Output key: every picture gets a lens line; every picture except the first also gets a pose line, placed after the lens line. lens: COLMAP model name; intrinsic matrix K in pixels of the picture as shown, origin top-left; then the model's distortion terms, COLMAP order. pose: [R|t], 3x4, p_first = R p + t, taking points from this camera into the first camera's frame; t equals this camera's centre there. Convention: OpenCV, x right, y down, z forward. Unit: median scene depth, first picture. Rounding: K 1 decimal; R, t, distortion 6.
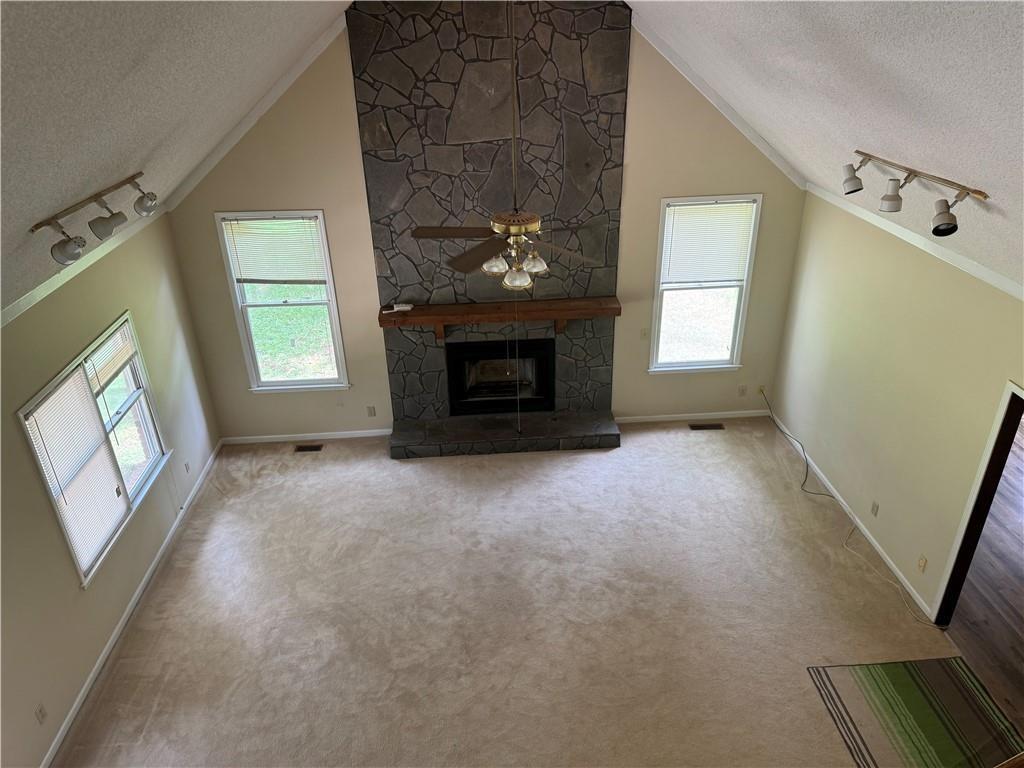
lens RADIAL K [[725.2, 0, 506.0], [0, 725.2, 387.8], [0, 0, 1]] dist [0.023781, -0.002435]
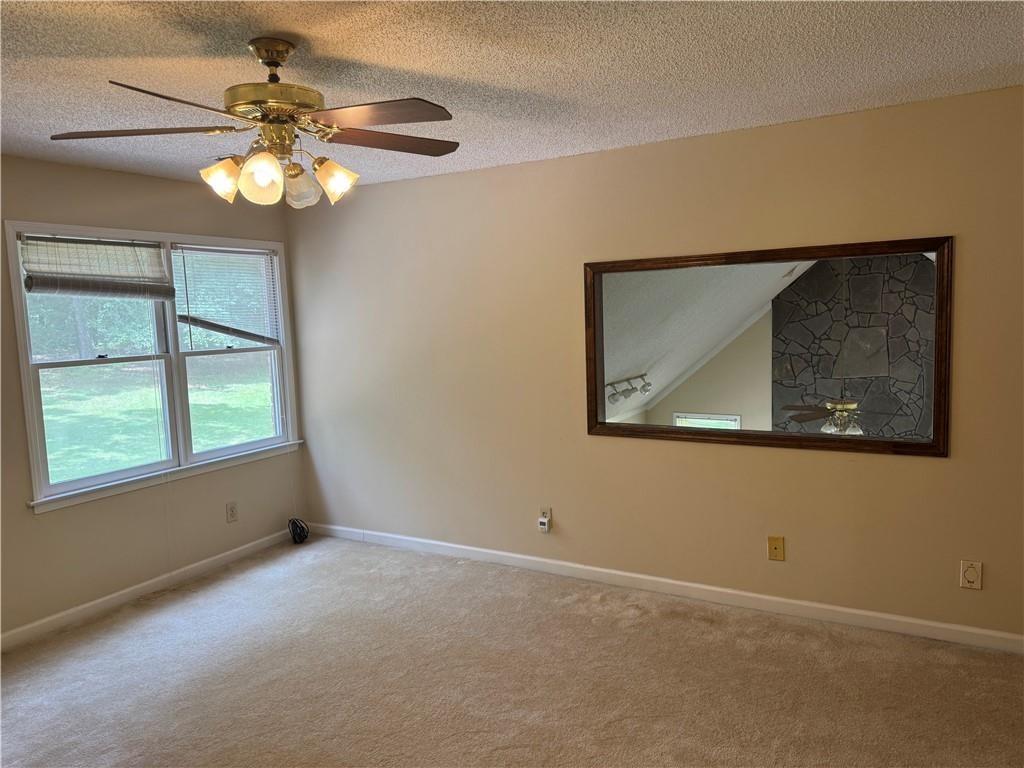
lens RADIAL K [[725.2, 0, 510.0], [0, 725.2, 380.6], [0, 0, 1]] dist [0.023781, -0.002435]
pose [[0.834278, 0.043623, -0.549615, 0.192137], [-0.237599, 0.927996, -0.287003, 0.257947], [0.497521, 0.370028, 0.784571, -0.500687]]
